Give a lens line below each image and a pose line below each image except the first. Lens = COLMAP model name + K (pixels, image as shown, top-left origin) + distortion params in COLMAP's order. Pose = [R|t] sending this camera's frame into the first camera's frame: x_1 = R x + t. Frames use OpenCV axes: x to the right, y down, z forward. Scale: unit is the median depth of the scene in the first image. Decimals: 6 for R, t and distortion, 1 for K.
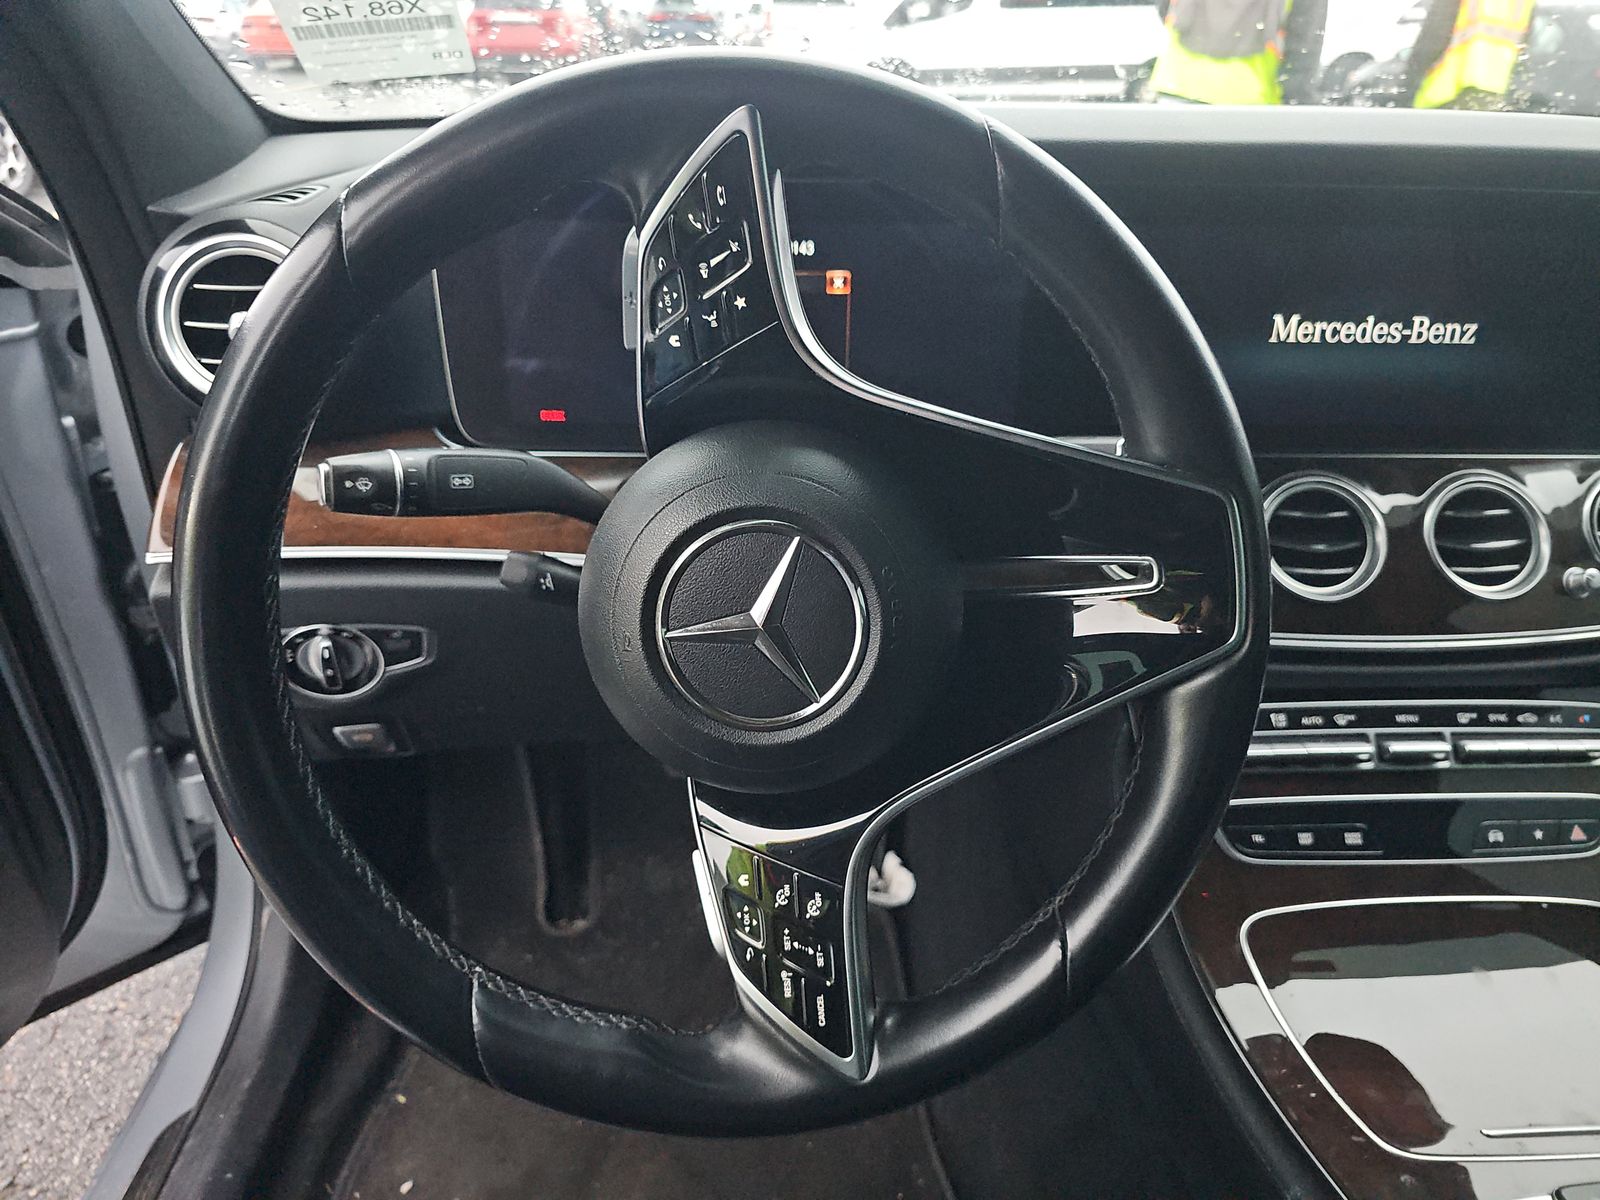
lens RADIAL K [[1052.9, 0, 825.8], [0, 1052.9, 603.6], [0, 0, 1]] dist [0.030225, -0.061772]
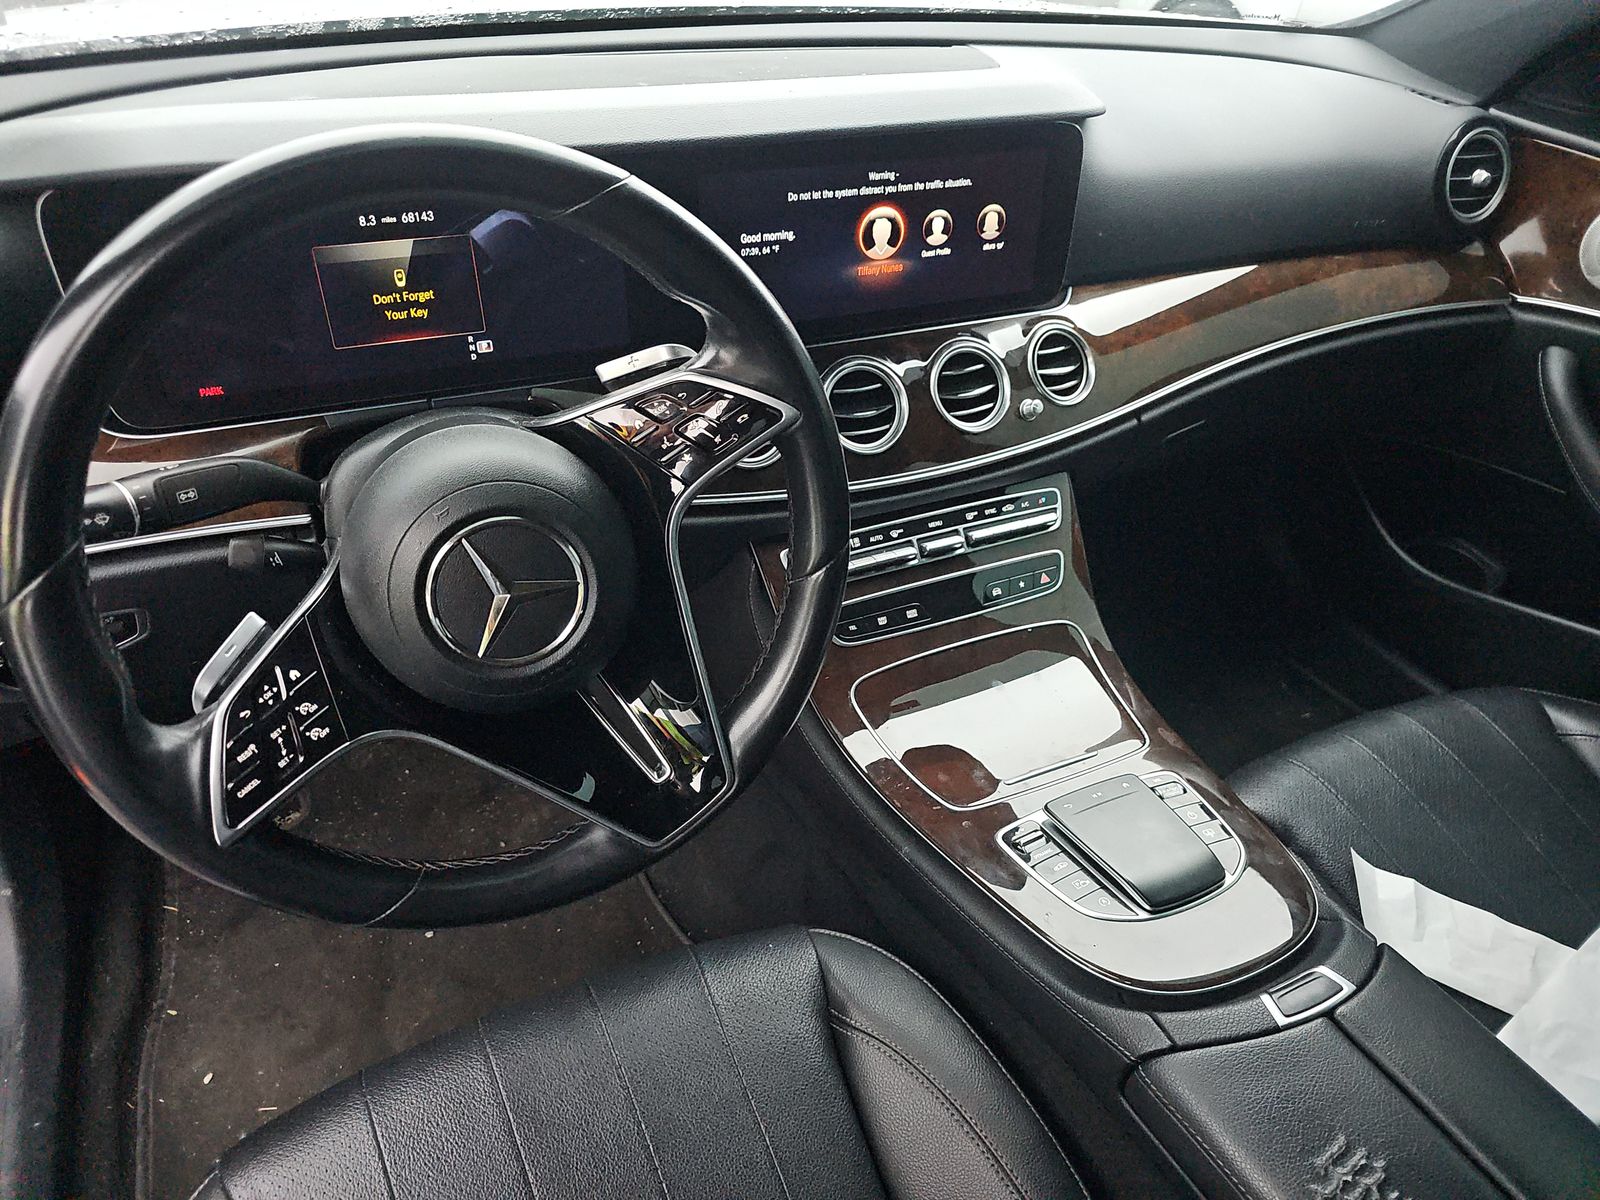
lens RADIAL K [[1052.9, 0, 825.8], [0, 1052.9, 603.6], [0, 0, 1]] dist [0.030225, -0.061772]
pose [[0.911077, -0.213021, 0.352930, -0.112461], [0.137121, 0.963988, 0.227871, -0.133519], [-0.388762, -0.159214, 0.907477, -0.256356]]
